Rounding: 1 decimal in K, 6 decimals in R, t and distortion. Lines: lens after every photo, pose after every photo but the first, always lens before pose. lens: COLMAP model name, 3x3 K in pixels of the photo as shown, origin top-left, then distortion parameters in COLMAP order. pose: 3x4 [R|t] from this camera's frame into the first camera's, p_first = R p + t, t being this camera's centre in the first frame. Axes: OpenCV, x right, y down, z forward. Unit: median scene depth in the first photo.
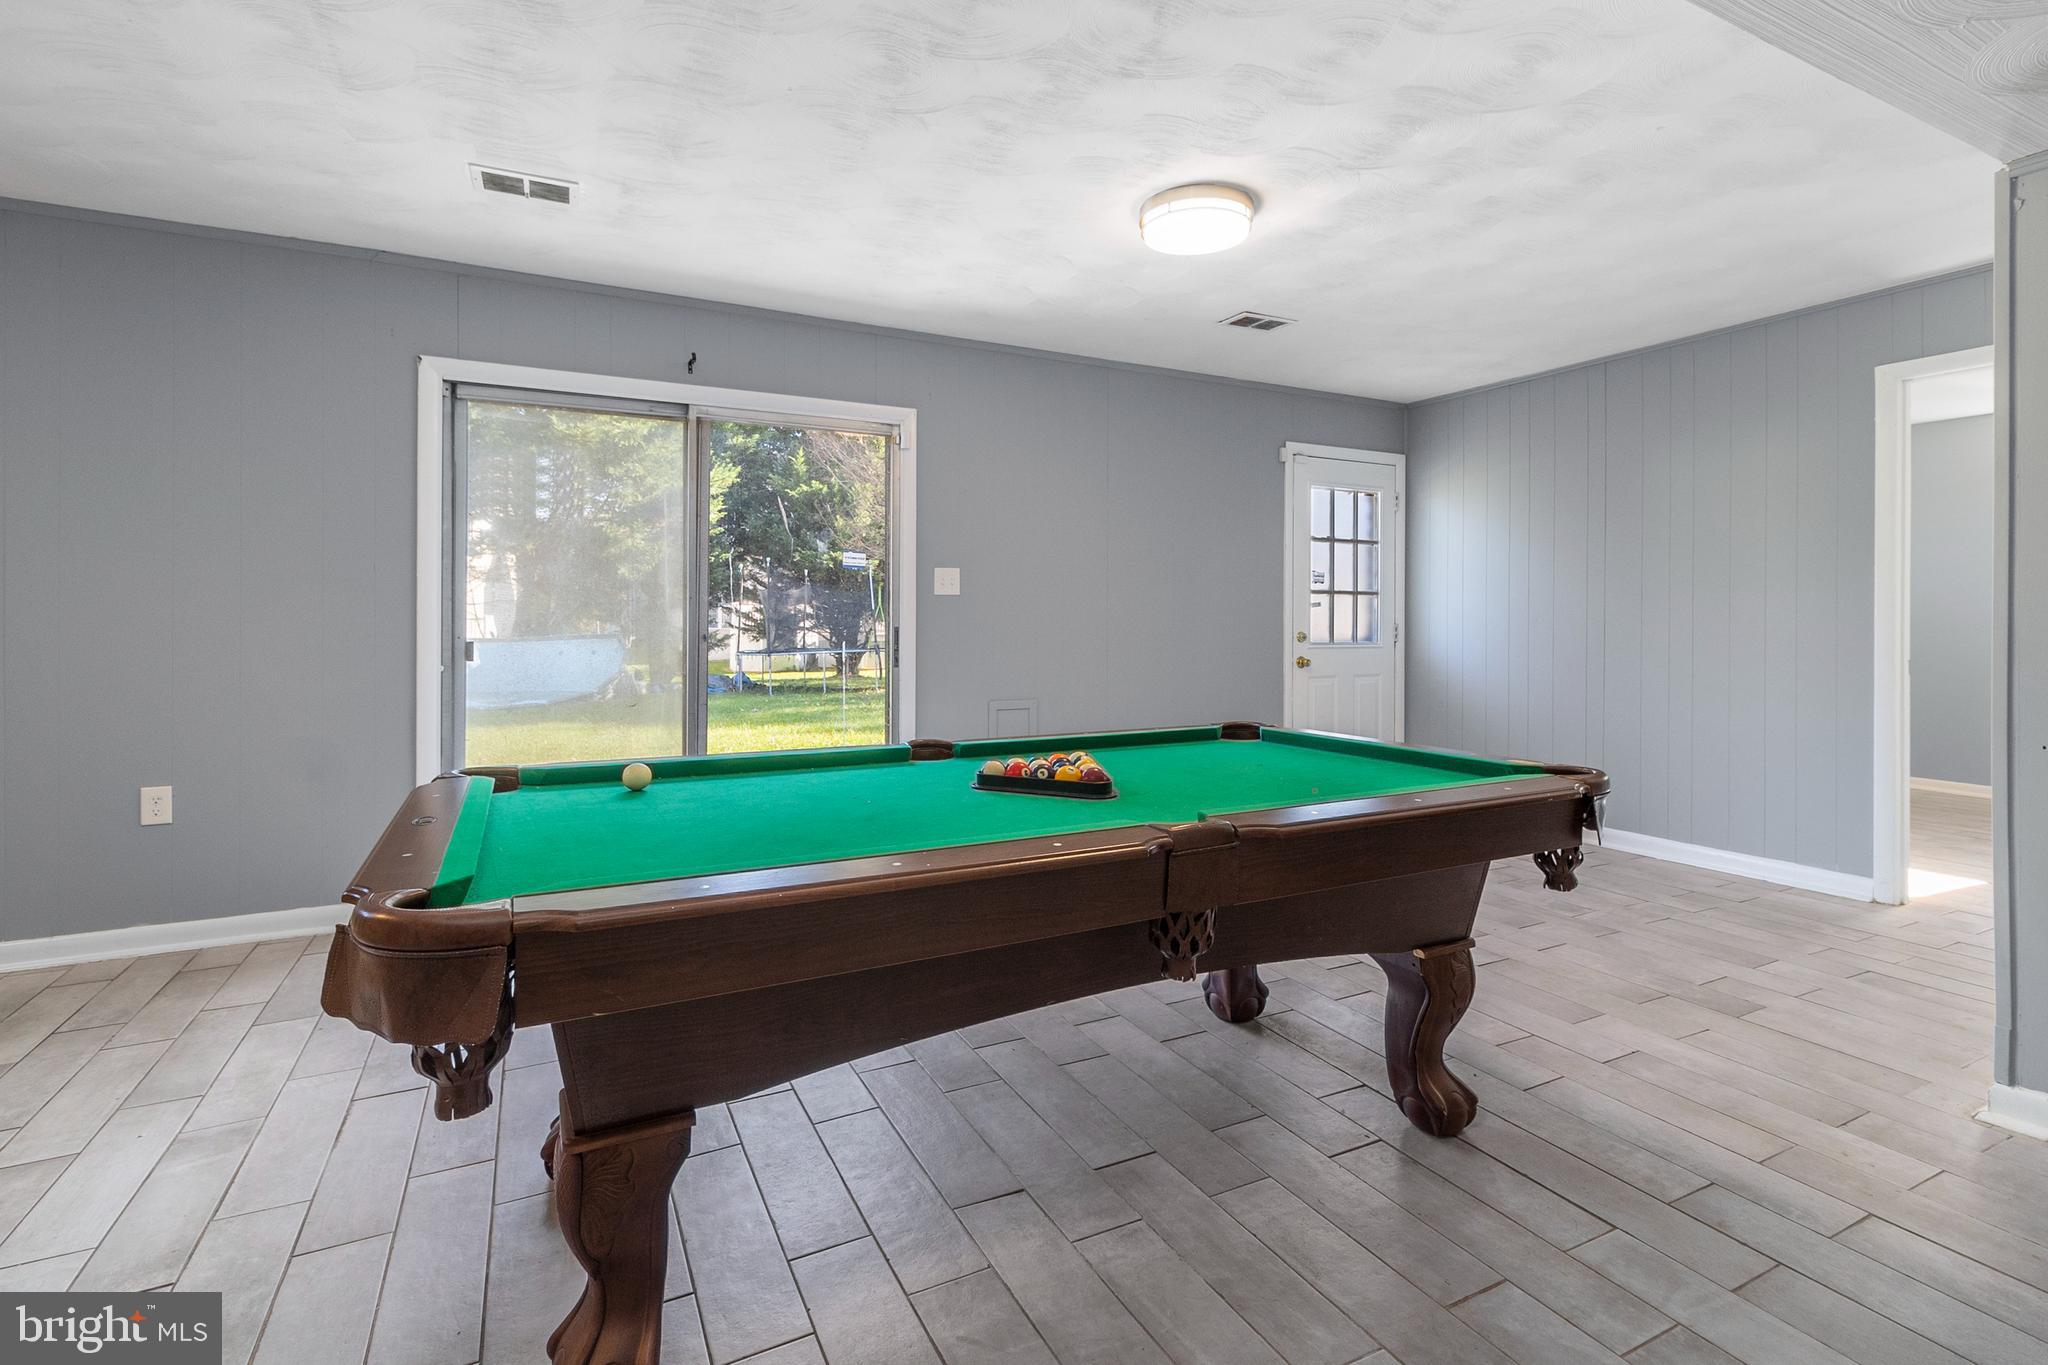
lens RADIAL K [[962.4, 0, 1022.7], [0, 962.4, 610.9], [0, 0, 1]] dist [-0.001504, 0.001110]
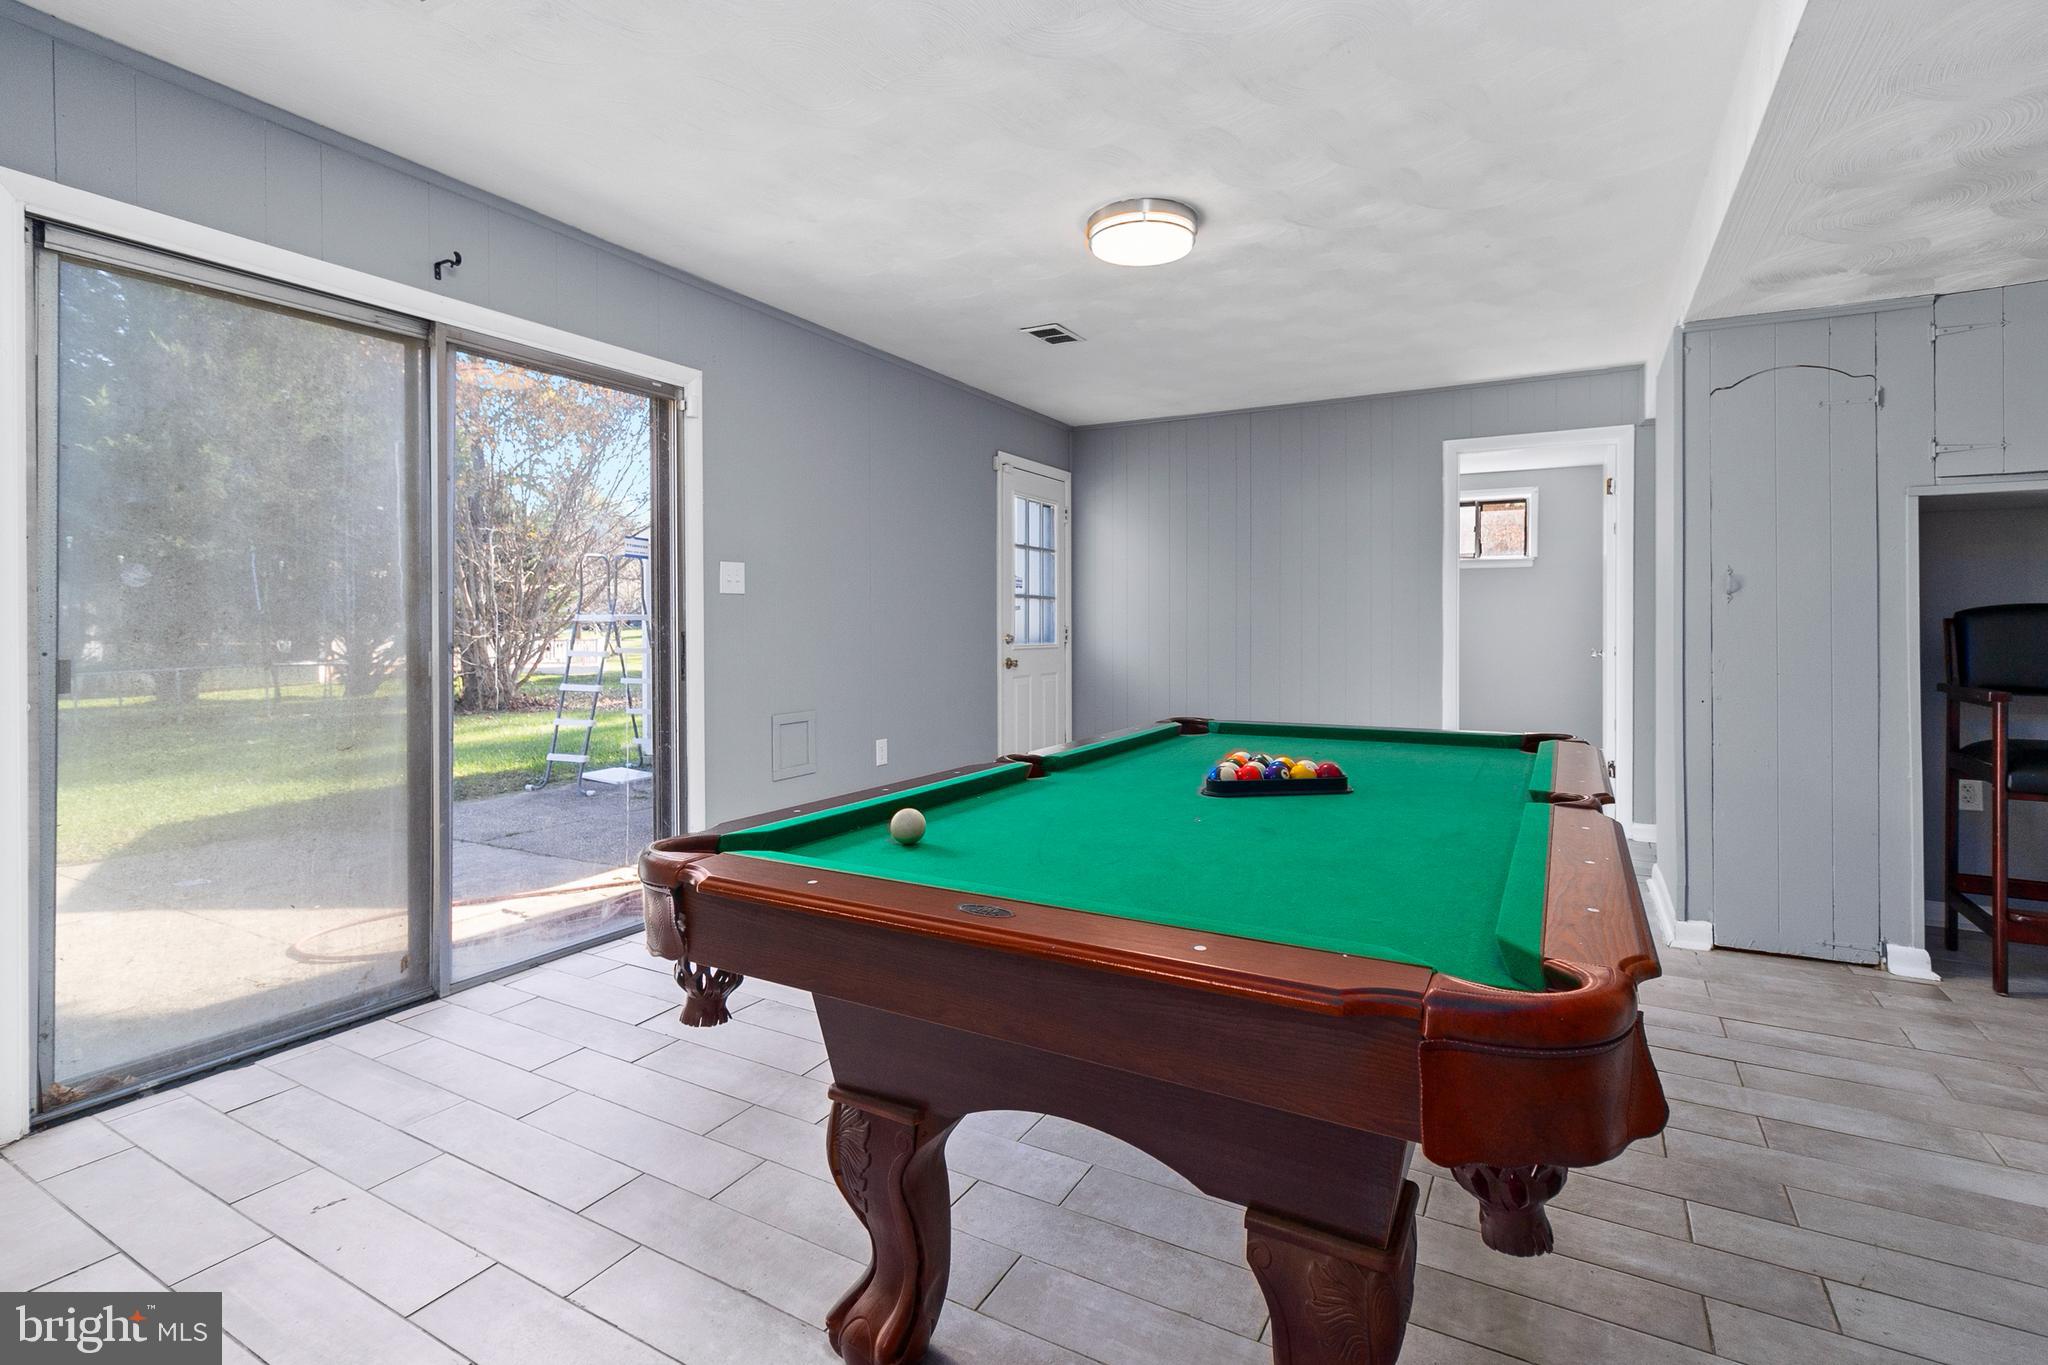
lens RADIAL K [[962.4, 0, 1019.2], [0, 962.4, 623.8], [0, 0, 1]] dist [-0.001504, 0.001110]
pose [[0.833224, -0.003170, 0.552926, -0.281193], [-0.002143, 0.999958, 0.008962, 0.001485], [-0.552931, -0.008652, 0.833182, 0.119825]]
